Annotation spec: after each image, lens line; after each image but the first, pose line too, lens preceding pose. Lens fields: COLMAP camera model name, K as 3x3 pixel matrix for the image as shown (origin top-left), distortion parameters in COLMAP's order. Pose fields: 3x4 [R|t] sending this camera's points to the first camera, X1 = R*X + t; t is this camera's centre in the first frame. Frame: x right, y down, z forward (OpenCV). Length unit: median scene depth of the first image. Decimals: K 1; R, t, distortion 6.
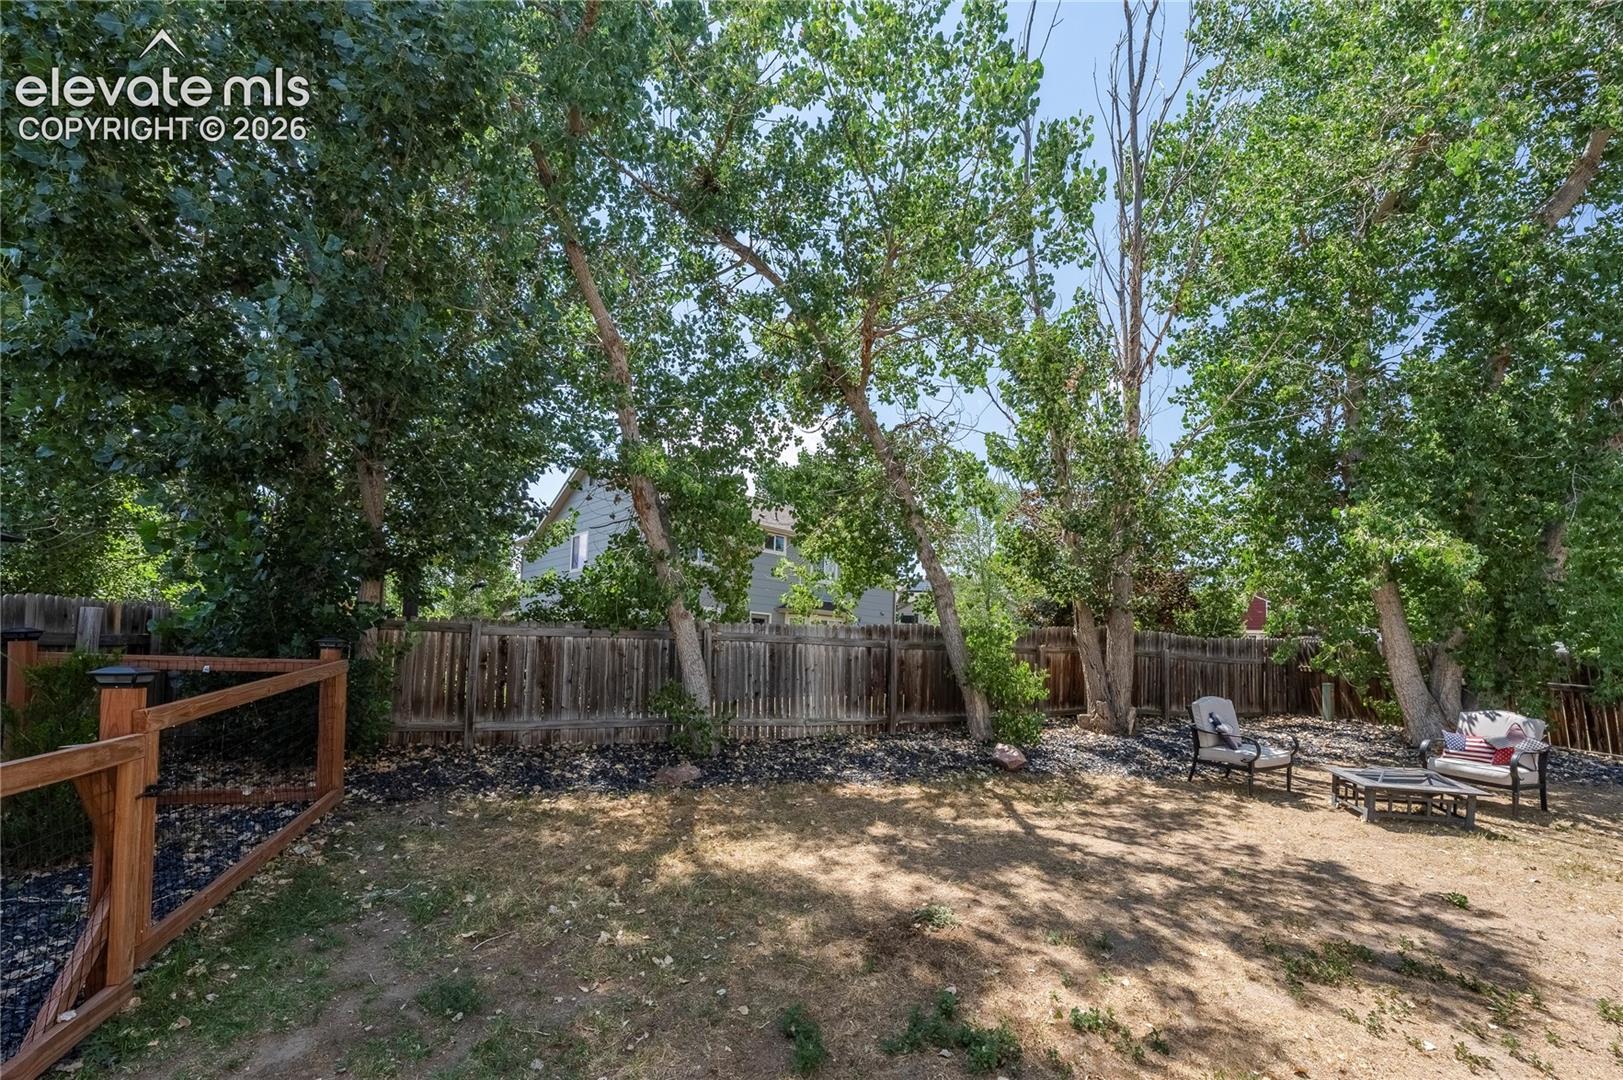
lens RADIAL K [[662.8, 0, 826.4], [0, 662.8, 610.7], [0, 0, 1]] dist [0.003537, -0.000171]
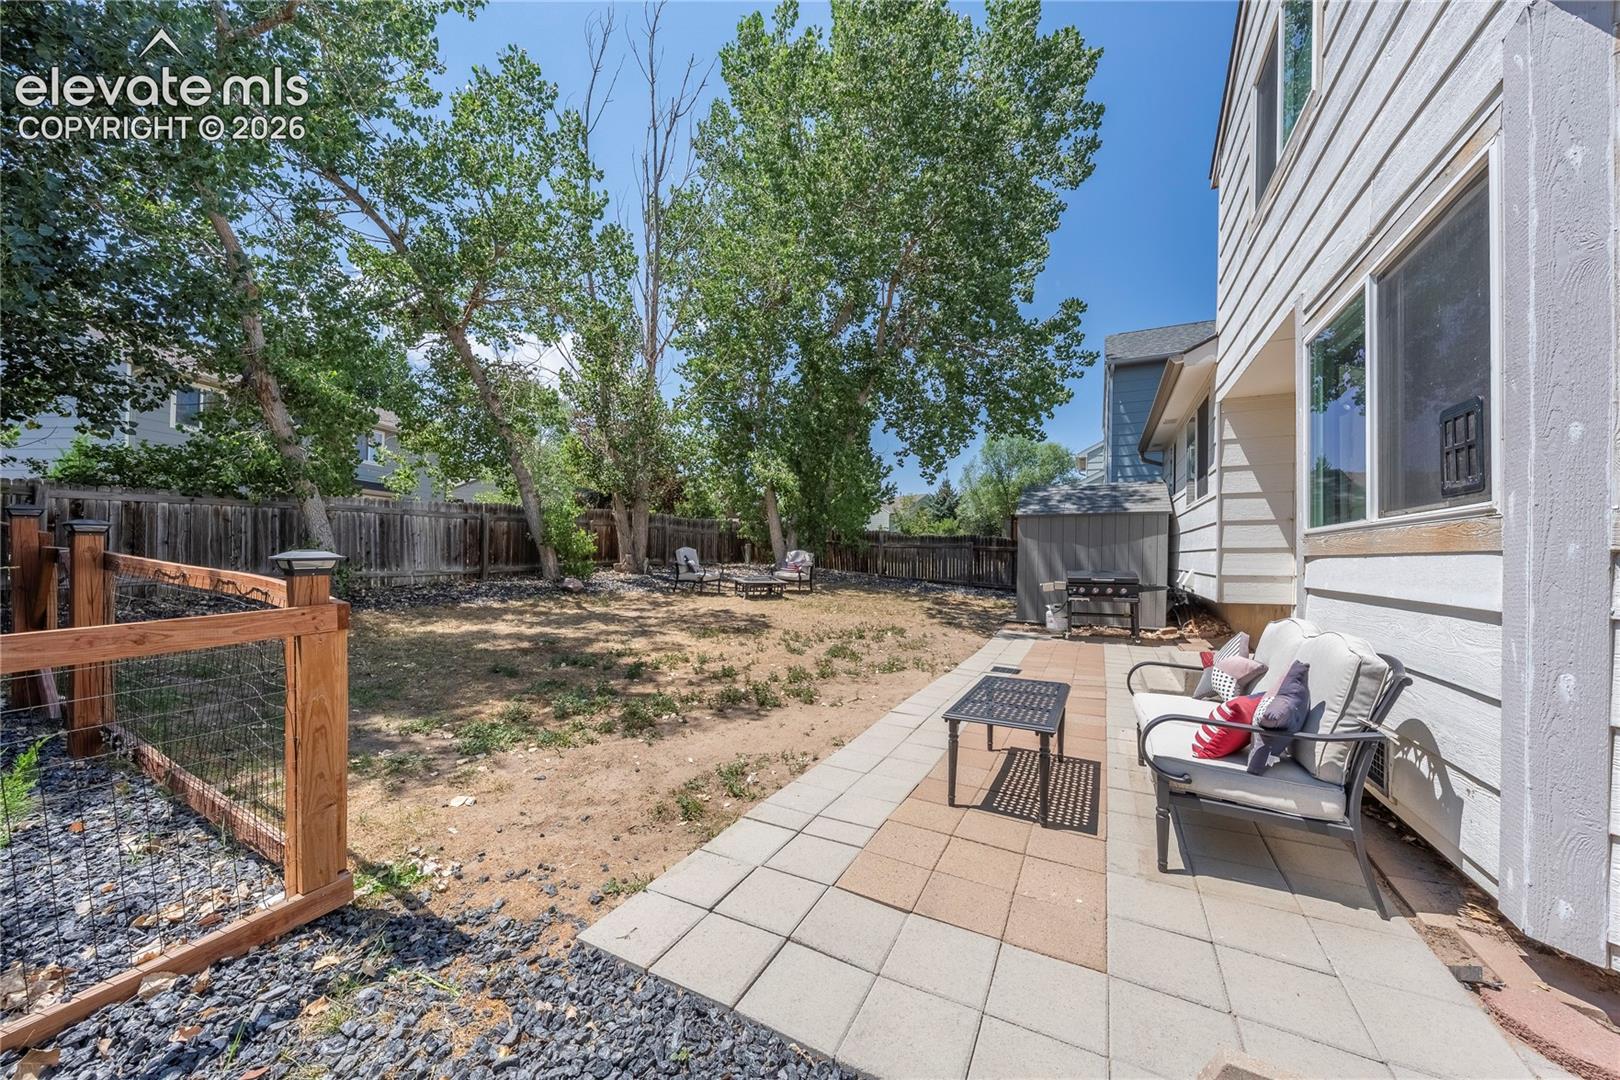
lens RADIAL K [[557.9, 0, 825.4], [0, 557.9, 537.4], [0, 0, 1]] dist [-0.004455, -0.000077]
pose [[0.743908, -0.003726, 0.668272, -0.155655], [-0.039961, 0.997947, 0.050048, 0.005686], [-0.667086, -0.063935, 0.742232, -0.371395]]
